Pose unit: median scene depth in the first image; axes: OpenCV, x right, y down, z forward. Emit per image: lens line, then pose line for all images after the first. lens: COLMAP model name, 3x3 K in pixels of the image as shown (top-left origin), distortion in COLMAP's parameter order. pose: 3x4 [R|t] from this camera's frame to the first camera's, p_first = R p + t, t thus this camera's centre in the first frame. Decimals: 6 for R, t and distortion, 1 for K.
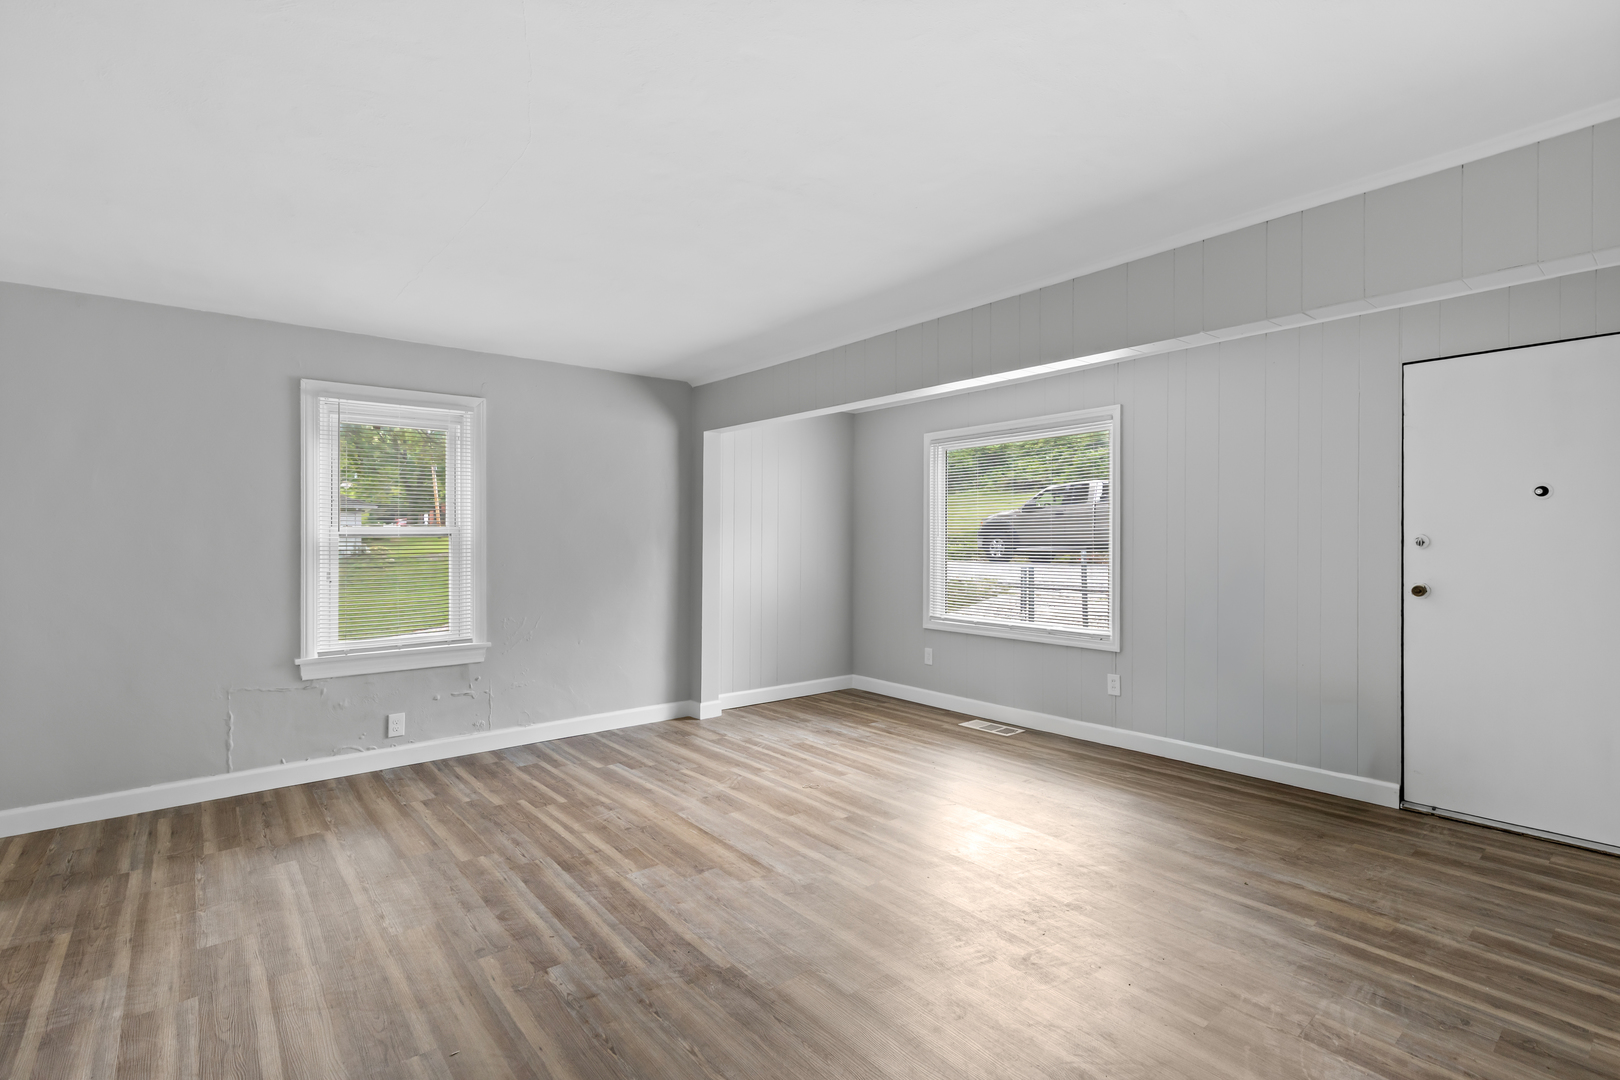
lens RADIAL K [[740.6, 0, 813.2], [0, 740.6, 542.8], [0, 0, 1]] dist [0.005637, -0.001034]
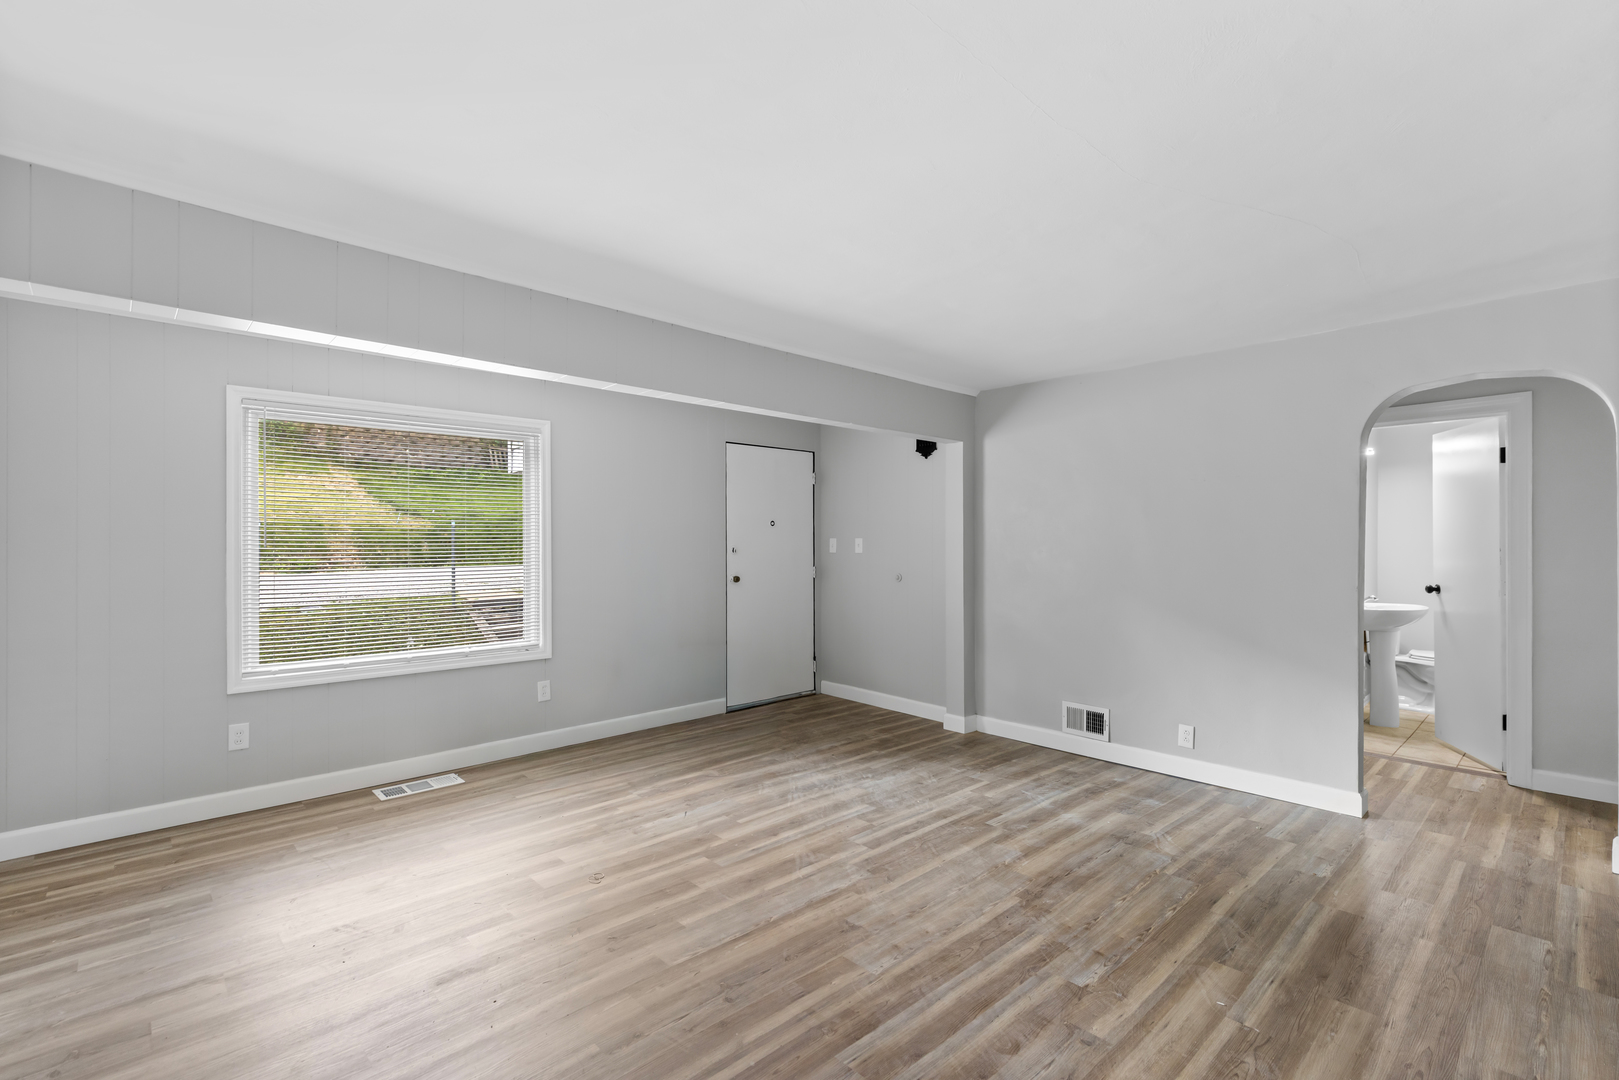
lens RADIAL K [[740.1, 0, 802.5], [0, 740.1, 543.1], [0, 0, 1]] dist [0.005637, -0.001034]
pose [[-0.054649, 0.002709, 0.998502, -0.784977], [0.010032, 0.999947, -0.002164, -0.011008], [-0.998455, 0.009899, -0.054674, 0.840043]]
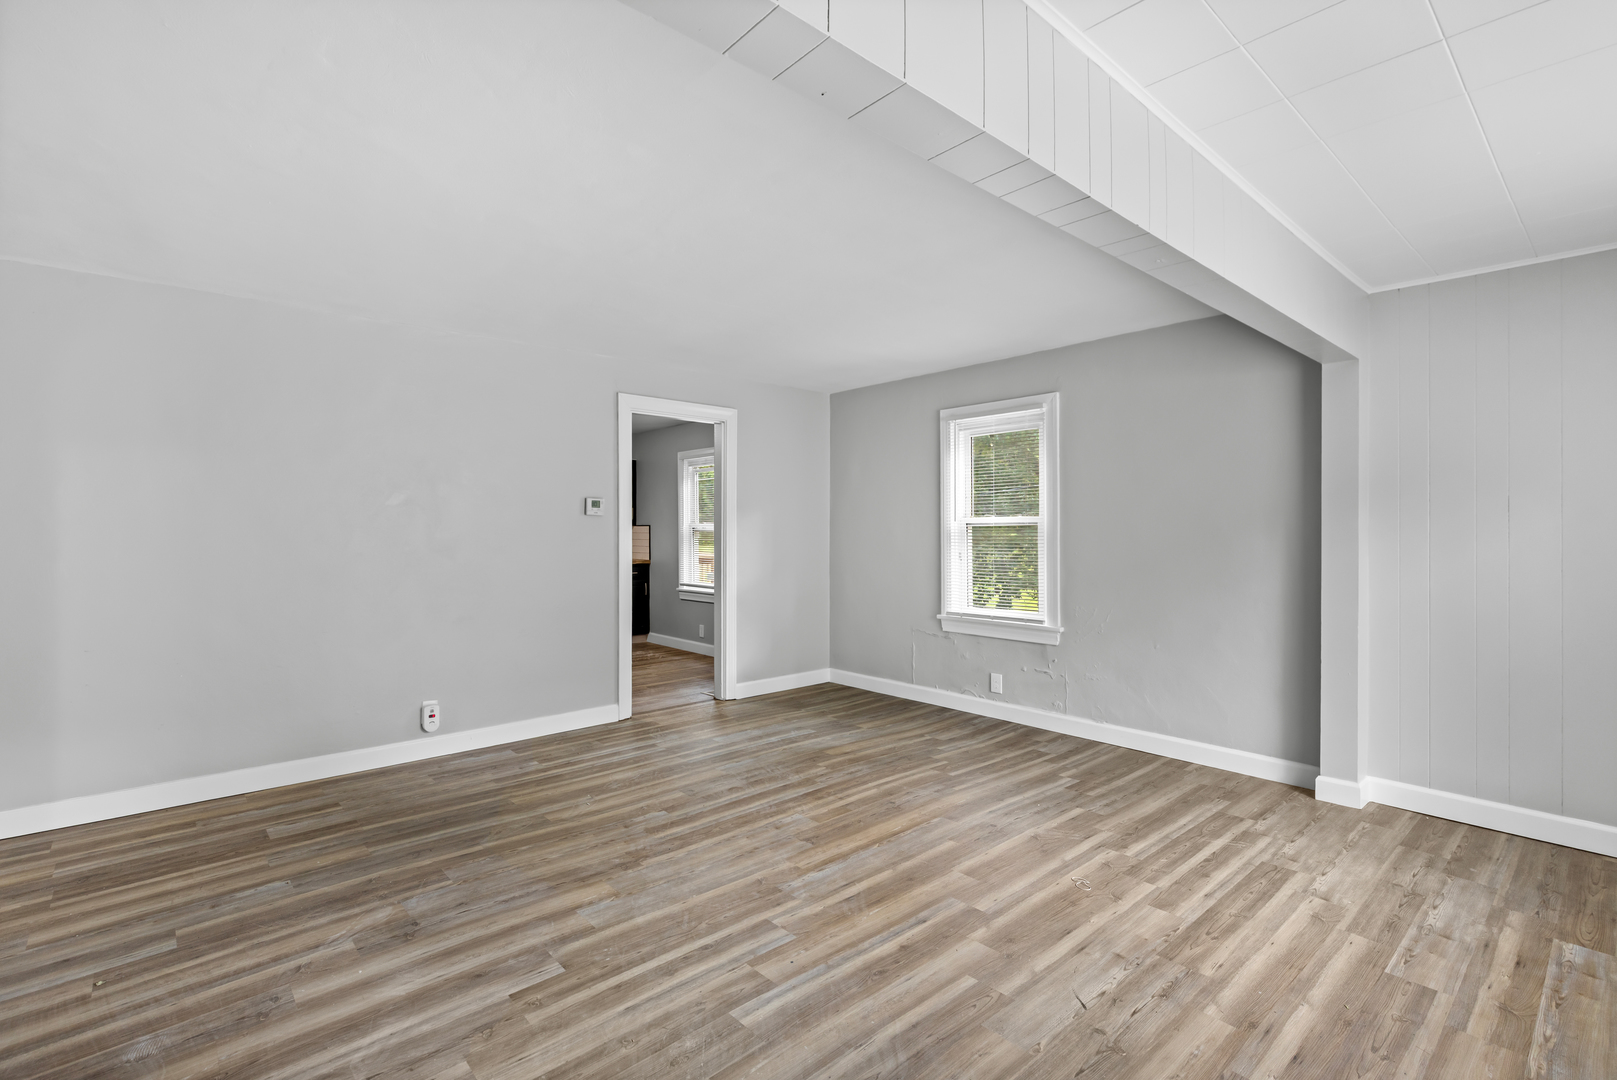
lens RADIAL K [[739.2, 0, 815.6], [0, 739.2, 531.6], [0, 0, 1]] dist [0.005637, -0.001034]
pose [[0.051457, 0.002624, -0.998672, 0.682558], [-0.008028, 0.999965, 0.002214, 0.001635], [0.998643, 0.007904, 0.051477, 0.725335]]
